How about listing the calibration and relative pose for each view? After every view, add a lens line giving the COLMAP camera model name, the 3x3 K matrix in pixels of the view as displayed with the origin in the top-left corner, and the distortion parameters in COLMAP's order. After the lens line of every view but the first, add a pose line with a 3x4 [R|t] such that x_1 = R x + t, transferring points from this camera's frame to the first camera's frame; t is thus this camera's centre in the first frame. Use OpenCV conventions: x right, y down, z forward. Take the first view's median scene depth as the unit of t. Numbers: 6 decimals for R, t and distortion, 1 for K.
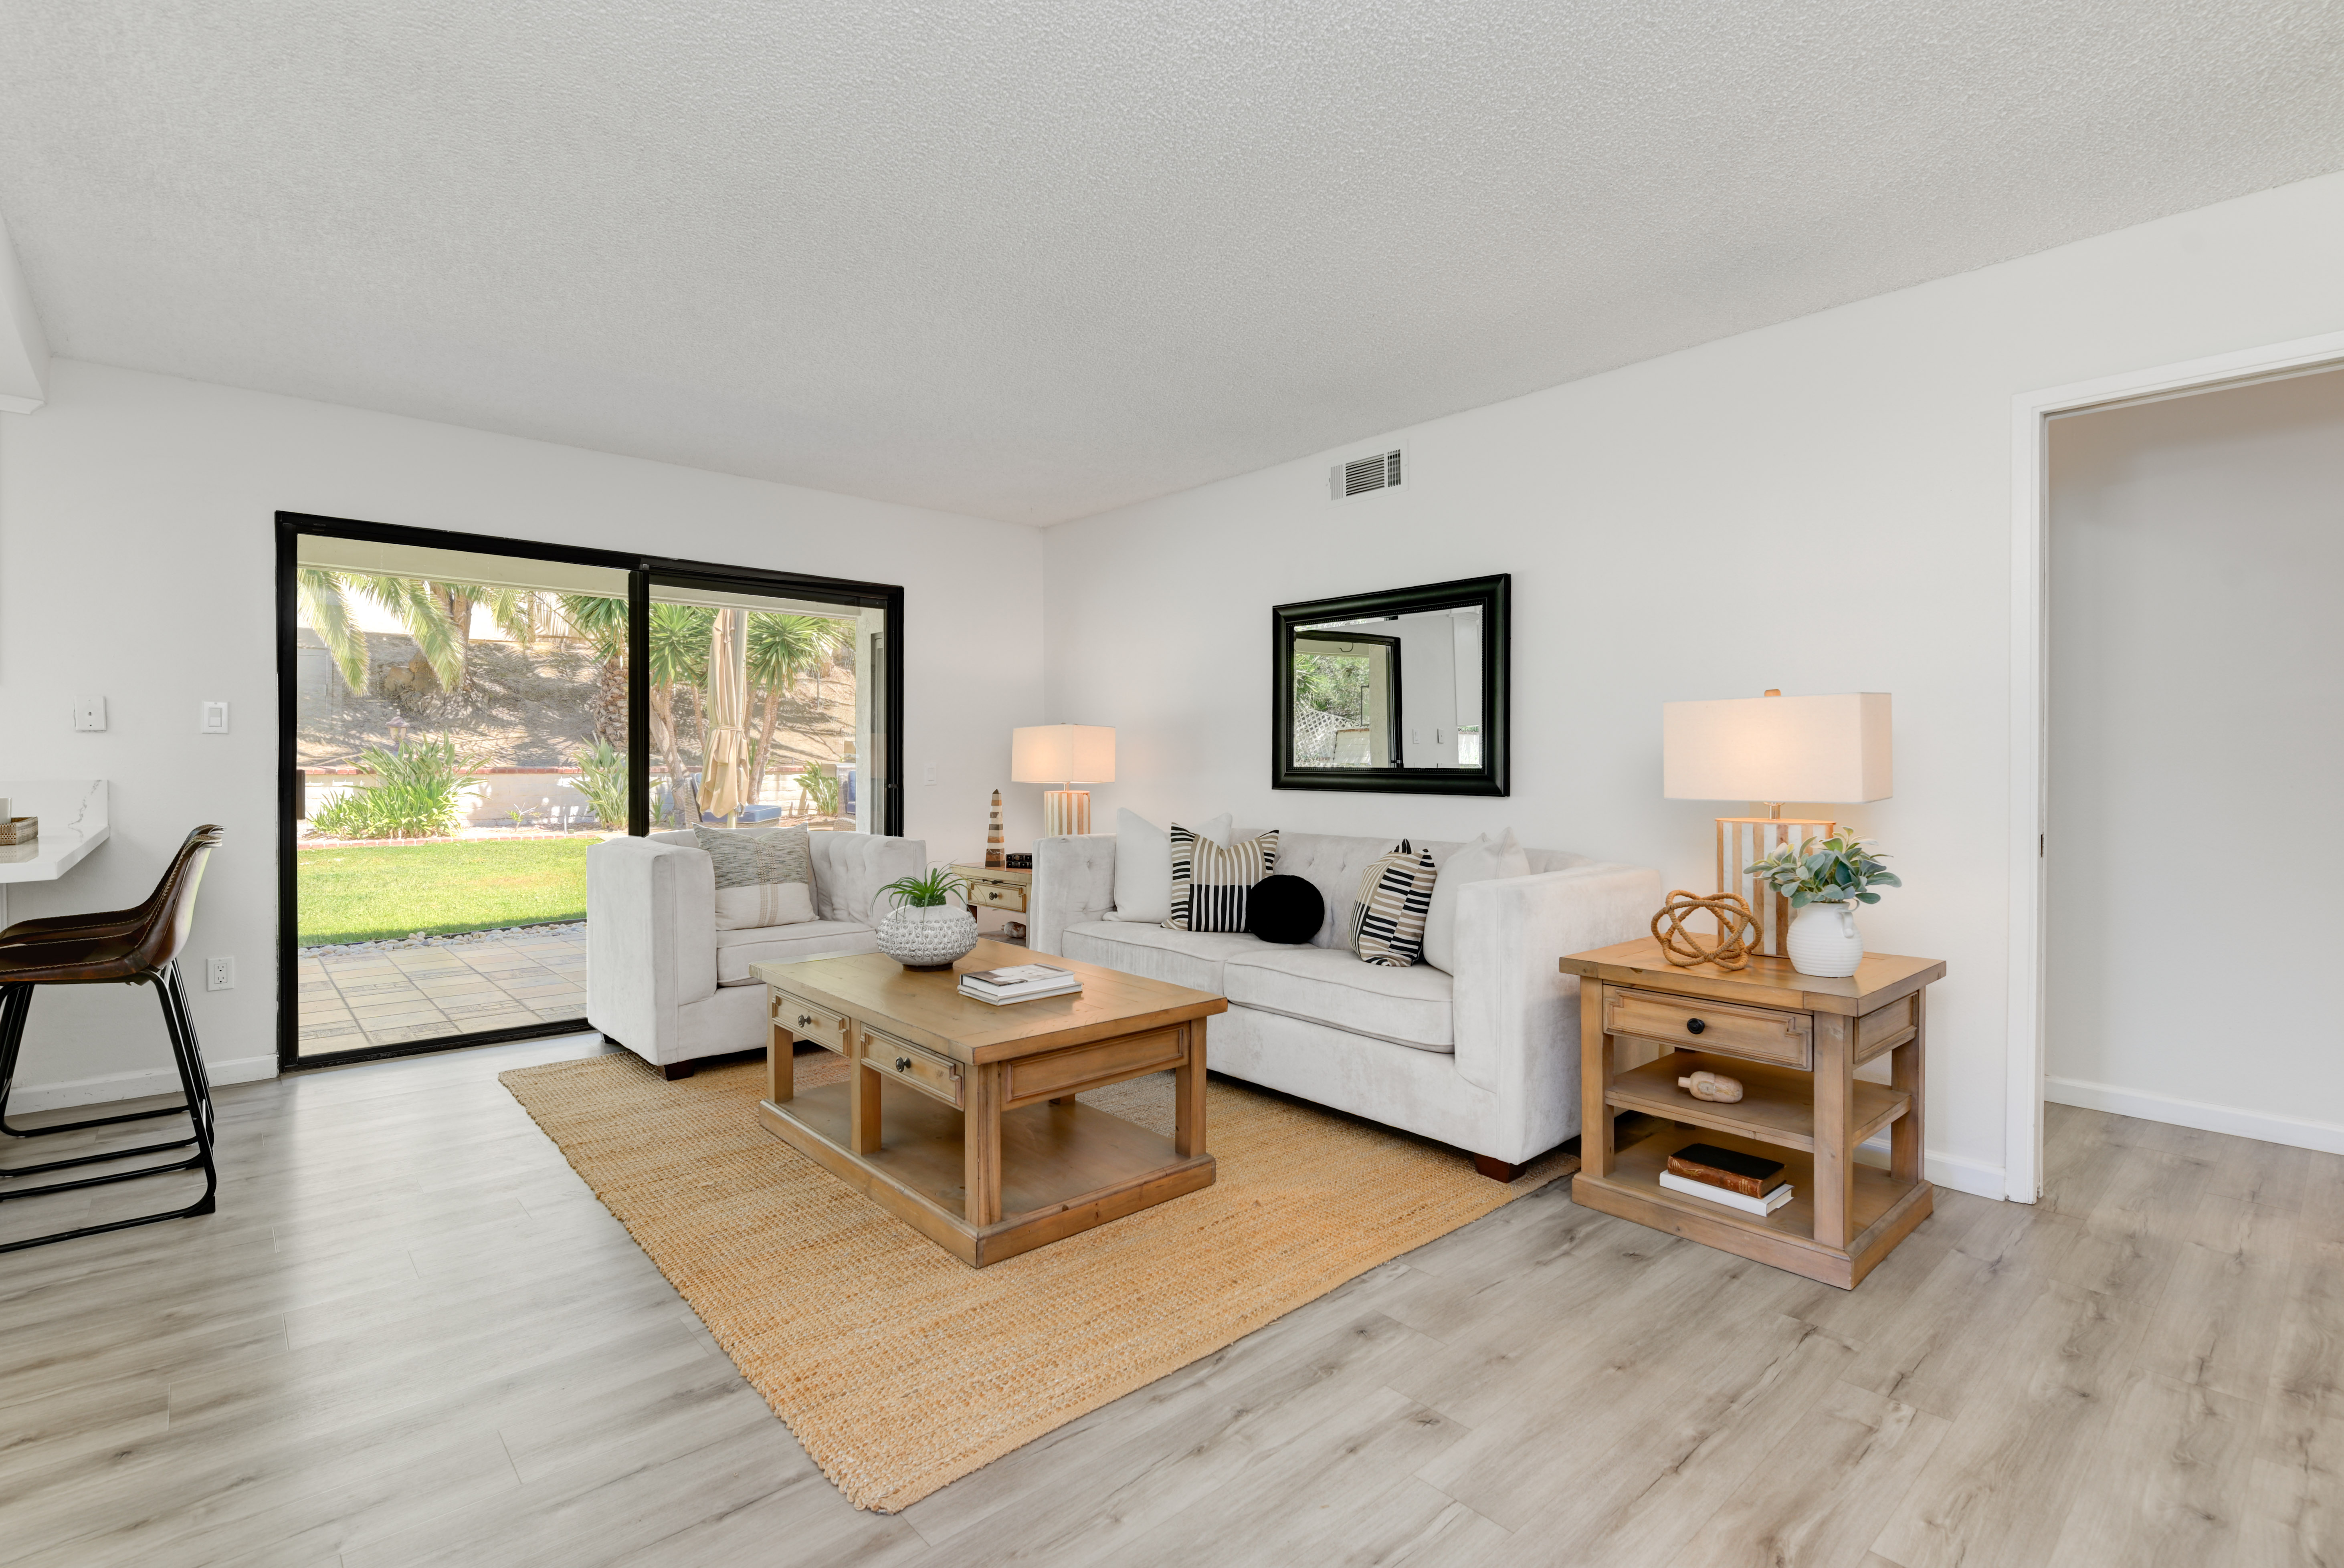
lens RADIAL K [[1062.8, 0, 1172.0], [0, 1062.8, 784.0], [0, 0, 1]] dist [-0.001961, -0.000310]
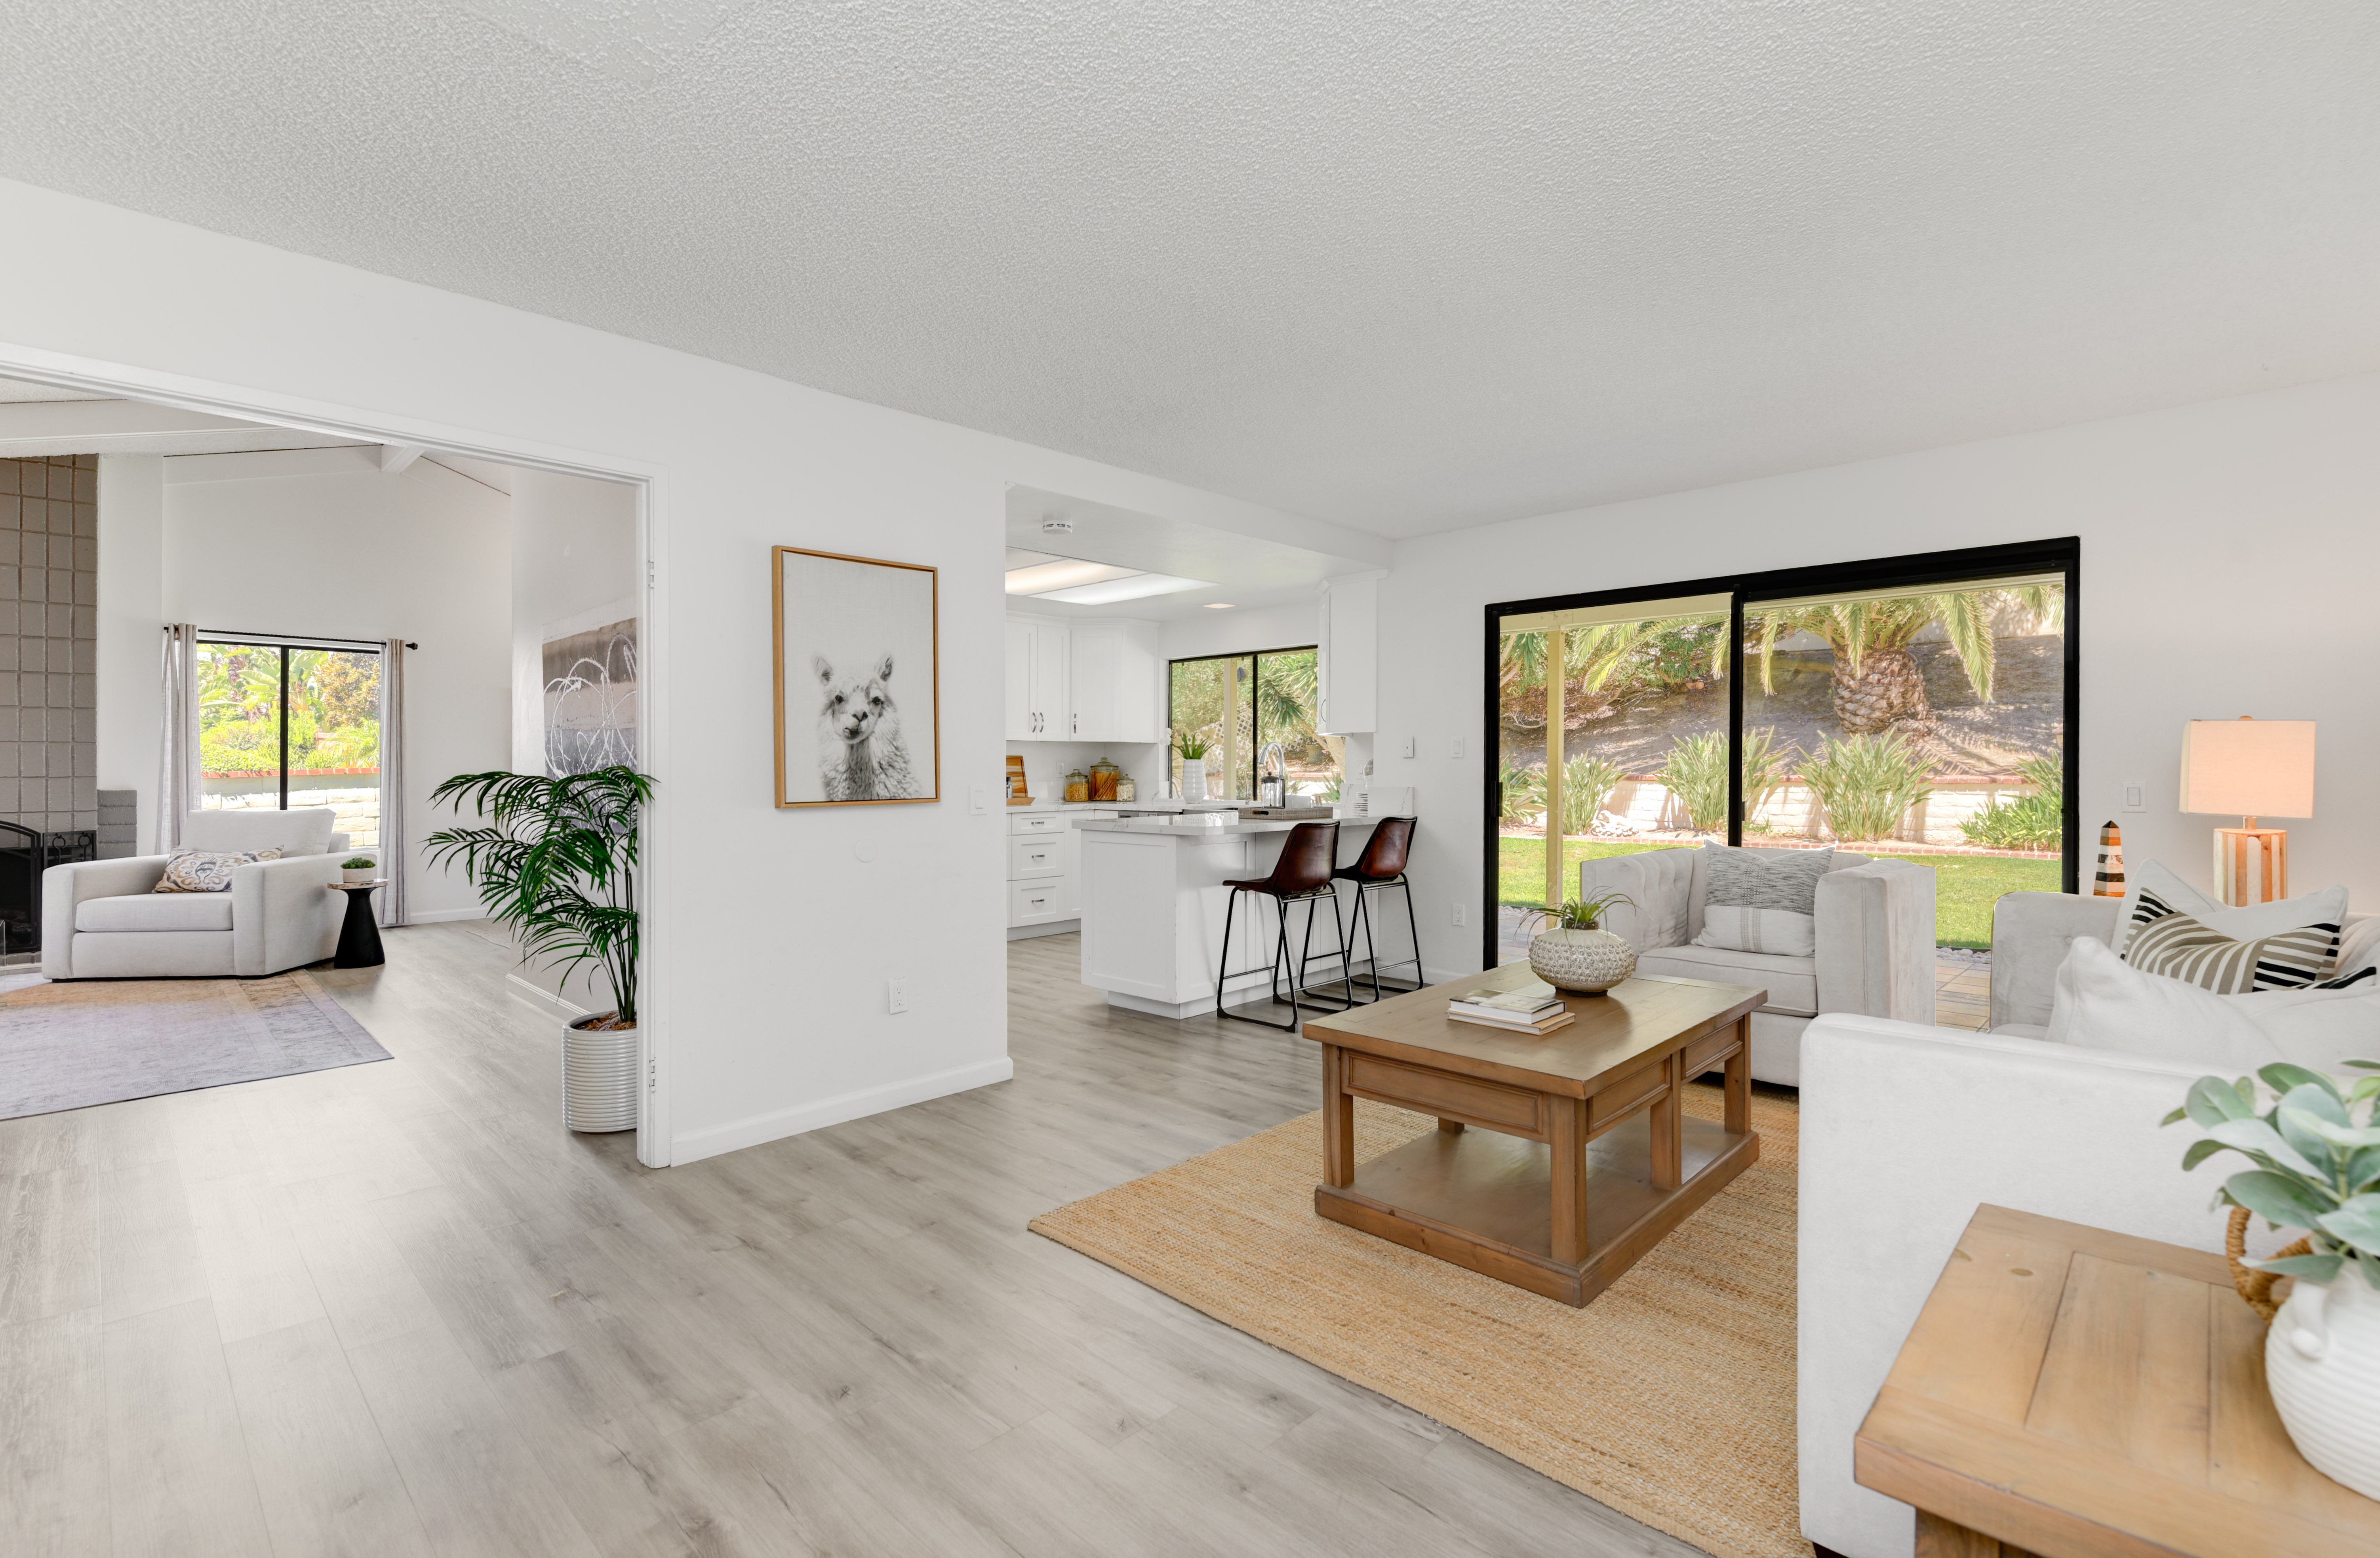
lens RADIAL K [[1131.1, 0, 1190.0], [0, 1131.1, 779.0], [0, 0, 1]] dist [0.000457, -0.000099]
pose [[0.054292, 0.008932, -0.998485, 0.516269], [-0.018387, 0.999799, 0.007944, -0.016584], [0.998356, 0.017927, 0.054445, 0.381222]]
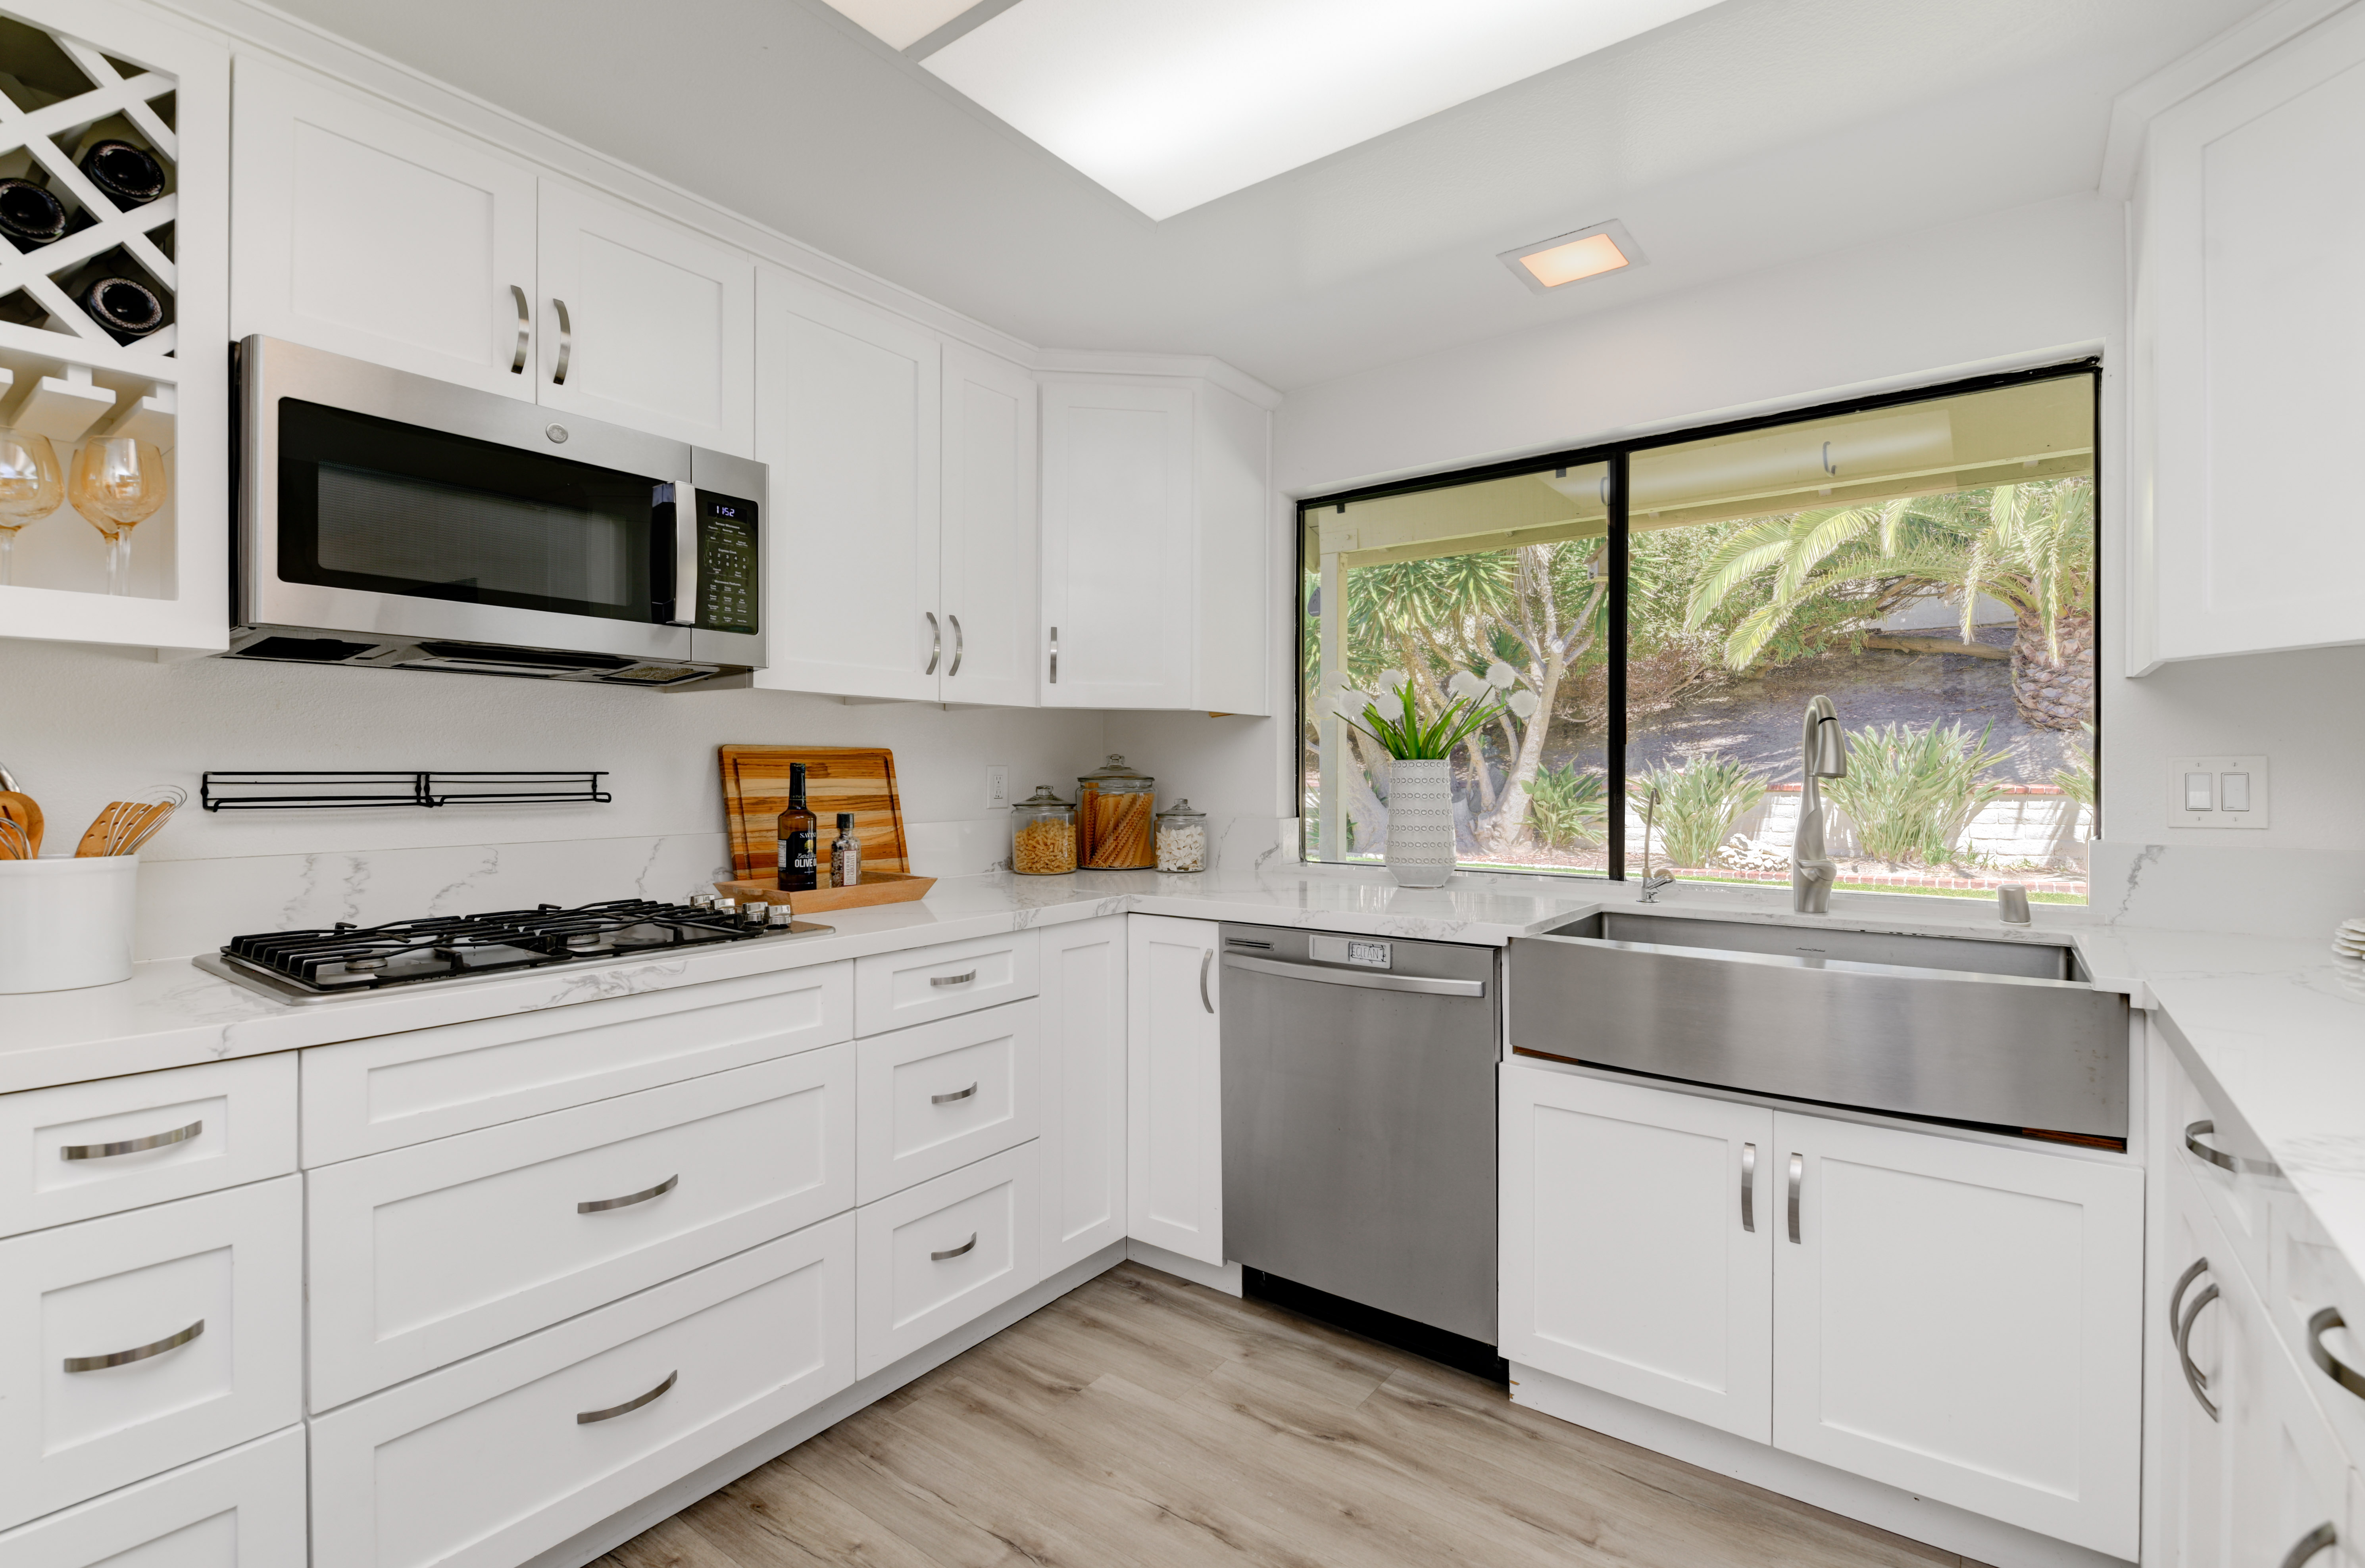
lens RADIAL K [[1051.3, 0, 1275.3], [0, 1051.3, 775.2], [0, 0, 1]] dist [0.002084, -0.006447]
pose [[0.263851, 0.001906, -0.964562, -0.632536], [-0.016119, 0.999867, -0.002434, -0.021786], [0.964429, 0.016190, 0.263847, 0.268678]]
